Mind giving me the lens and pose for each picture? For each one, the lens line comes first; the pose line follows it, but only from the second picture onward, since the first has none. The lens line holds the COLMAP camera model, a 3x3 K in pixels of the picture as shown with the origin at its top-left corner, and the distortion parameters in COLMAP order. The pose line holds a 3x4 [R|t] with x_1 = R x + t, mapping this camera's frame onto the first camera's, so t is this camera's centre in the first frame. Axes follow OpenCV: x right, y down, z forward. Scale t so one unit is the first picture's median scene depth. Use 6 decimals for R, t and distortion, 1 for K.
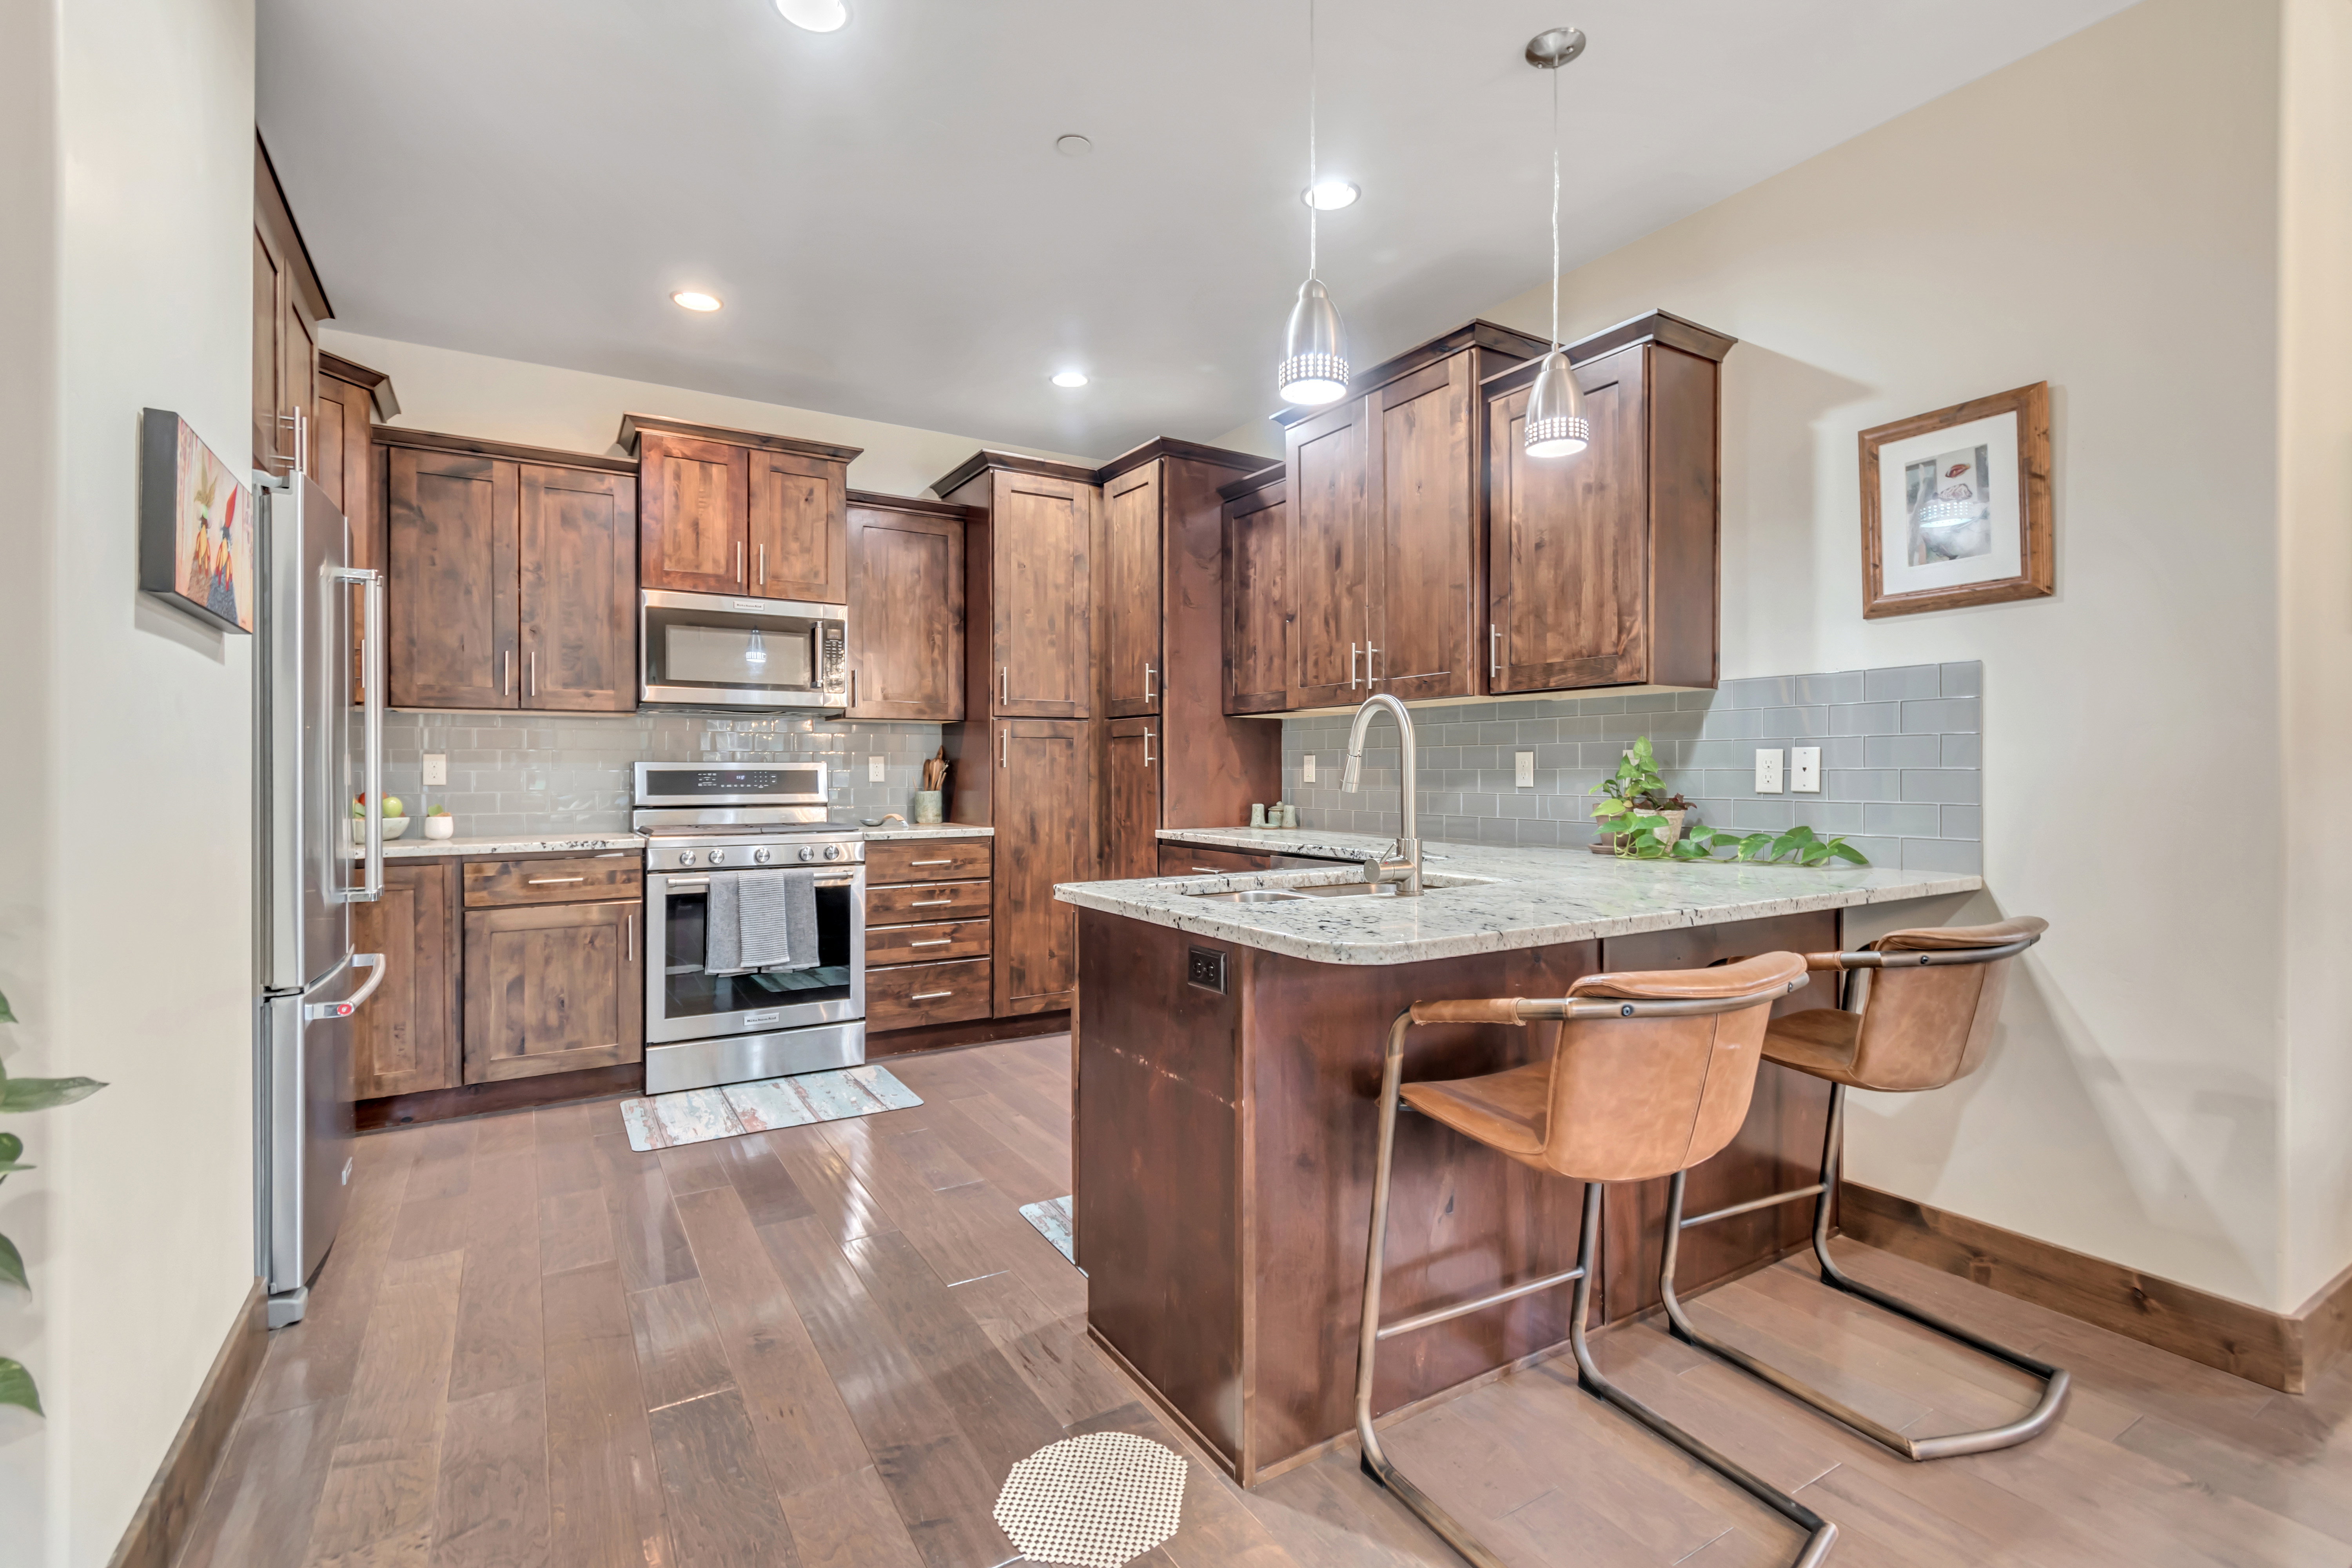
lens RADIAL K [[1056.8, 0, 1186.3], [0, 1056.8, 778.5], [0, 0, 1]] dist [0.003875, -0.000376]
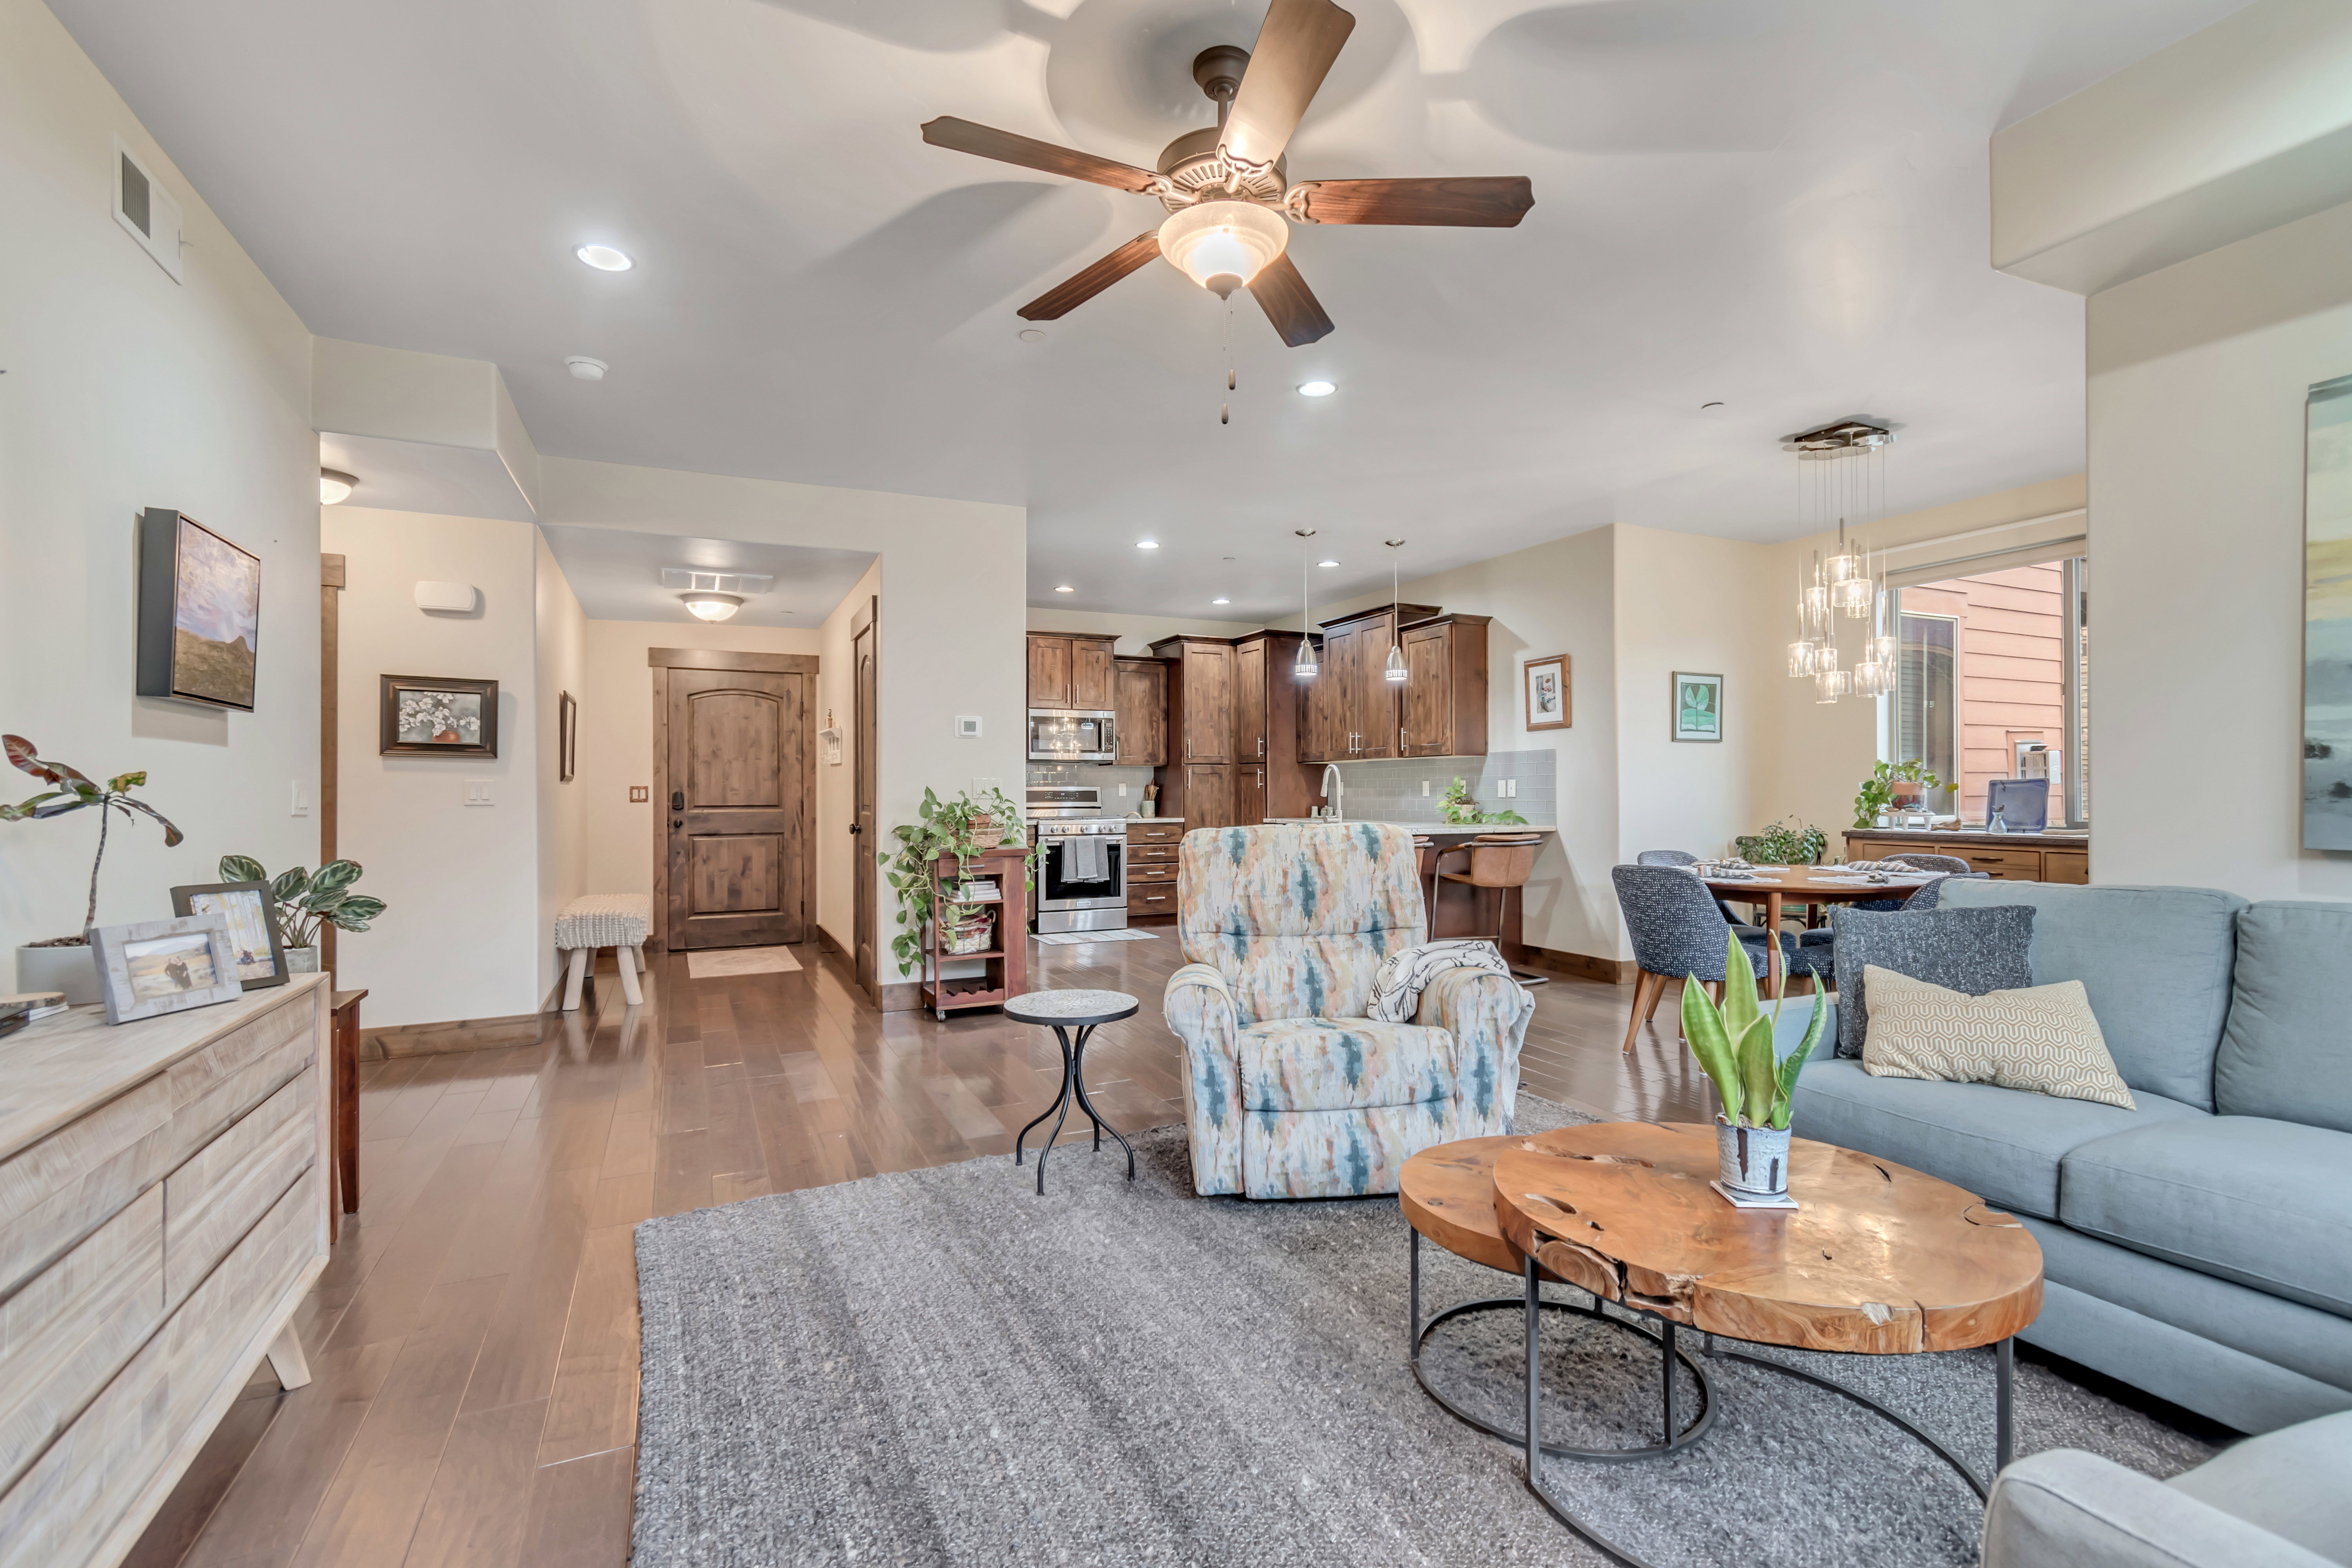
lens RADIAL K [[1056.8, 0, 1186.3], [0, 1056.8, 778.5], [0, 0, 1]] dist [0.003875, -0.000376]
pose [[0.993555, -0.005261, -0.113231, 0.056100], [0.003152, 0.999818, -0.018795, 0.008755], [0.113310, 0.018317, 0.993391, -1.070825]]
